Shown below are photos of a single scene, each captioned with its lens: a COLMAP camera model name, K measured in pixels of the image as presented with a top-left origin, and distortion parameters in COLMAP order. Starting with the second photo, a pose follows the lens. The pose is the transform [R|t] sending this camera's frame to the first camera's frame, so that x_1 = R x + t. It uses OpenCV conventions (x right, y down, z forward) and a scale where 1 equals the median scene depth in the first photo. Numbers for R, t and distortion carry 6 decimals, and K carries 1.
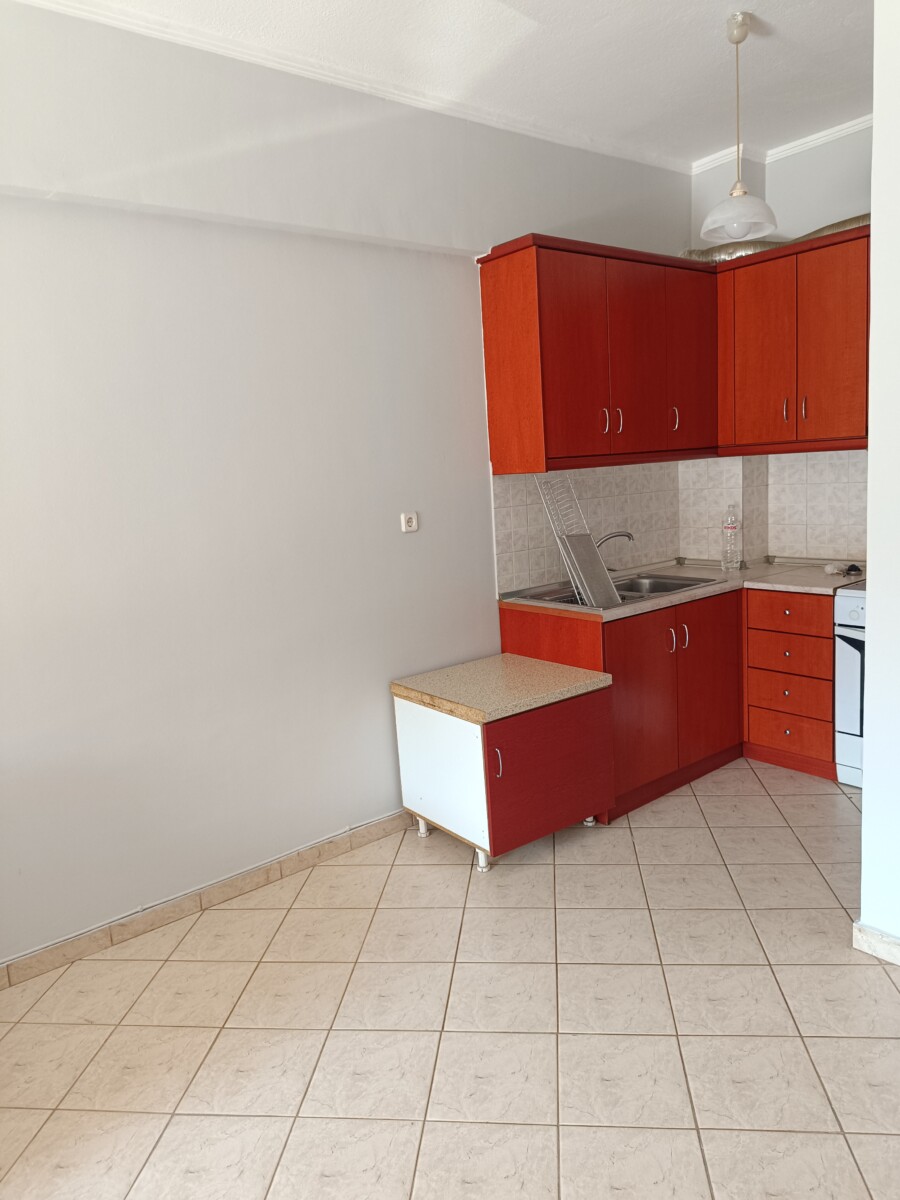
lens RADIAL K [[832.2, 0, 450.6], [0, 832.2, 598.7], [0, 0, 1]] dist [0.050306, -0.065185]
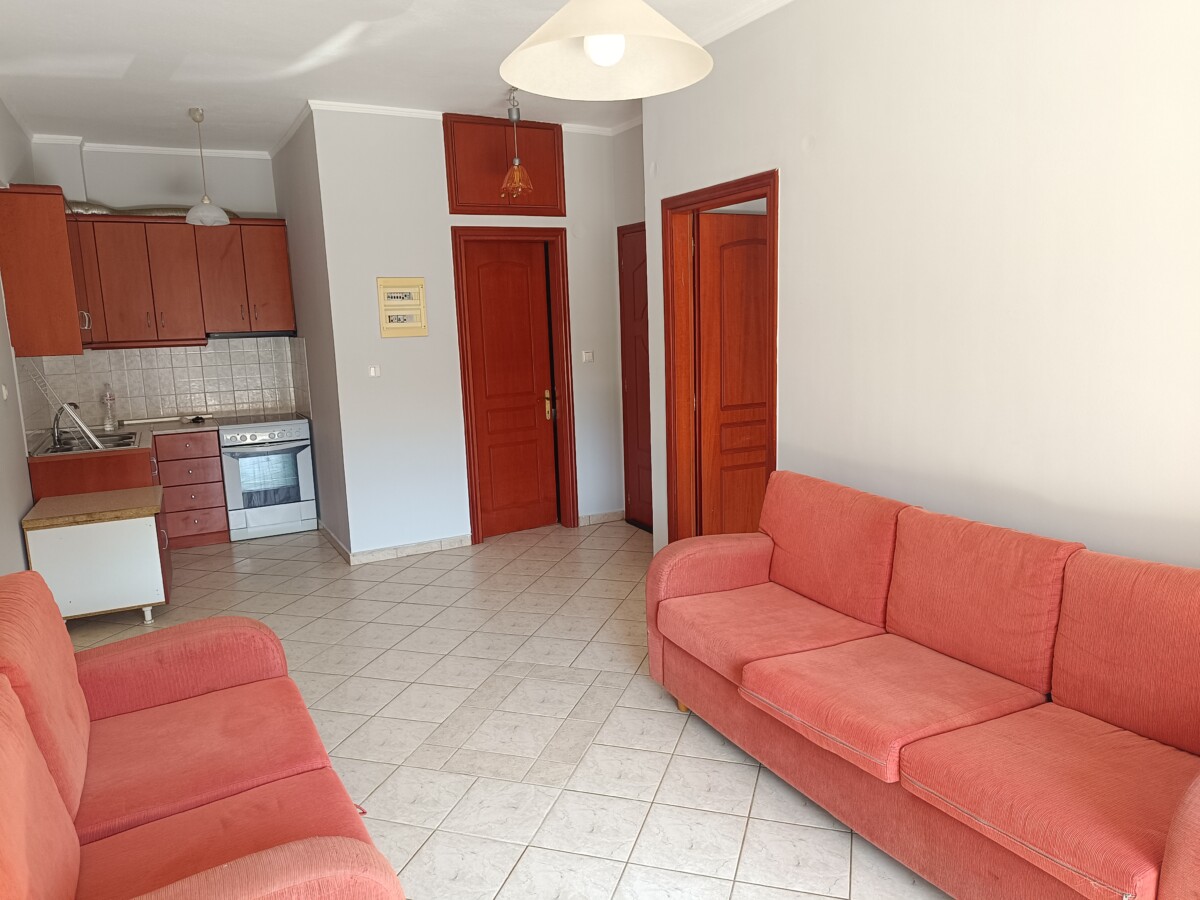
lens RADIAL K [[832.2, 0, 605.1], [0, 832.2, 454.3], [0, 0, 1]] dist [0.050306, -0.065185]
pose [[0.182987, -0.097102, 0.978308, -1.039525], [0.176206, 0.982236, 0.064534, 0.070597], [-0.967195, 0.160575, 0.196847, -0.085133]]
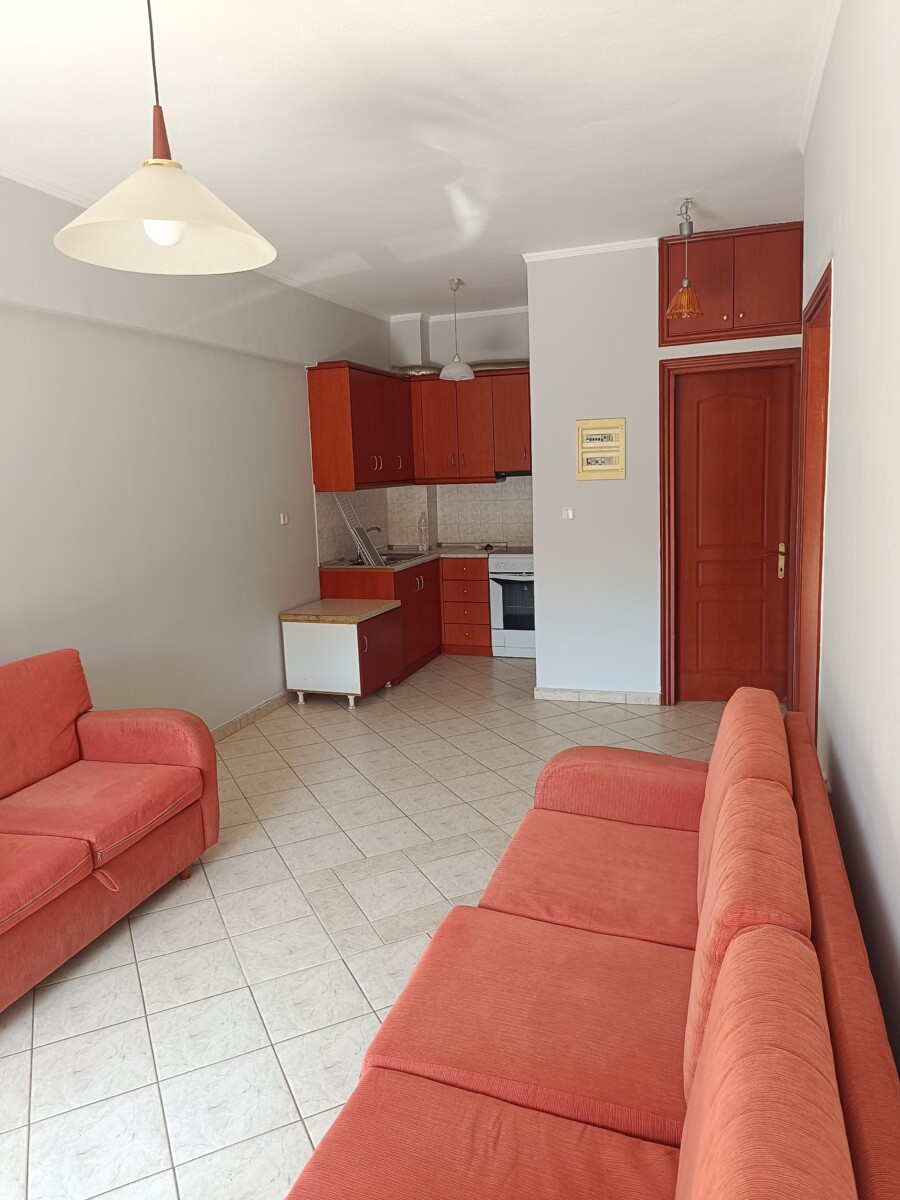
lens RADIAL K [[831.0, 0, 450.0], [0, 831.0, 600.0], [0, 0, 1]] dist [0.037178, -0.040161]
pose [[0.845222, -0.049627, 0.532107, -0.626992], [0.065678, 0.997777, -0.011268, 0.106125], [-0.530365, 0.044471, 0.846602, -0.560981]]
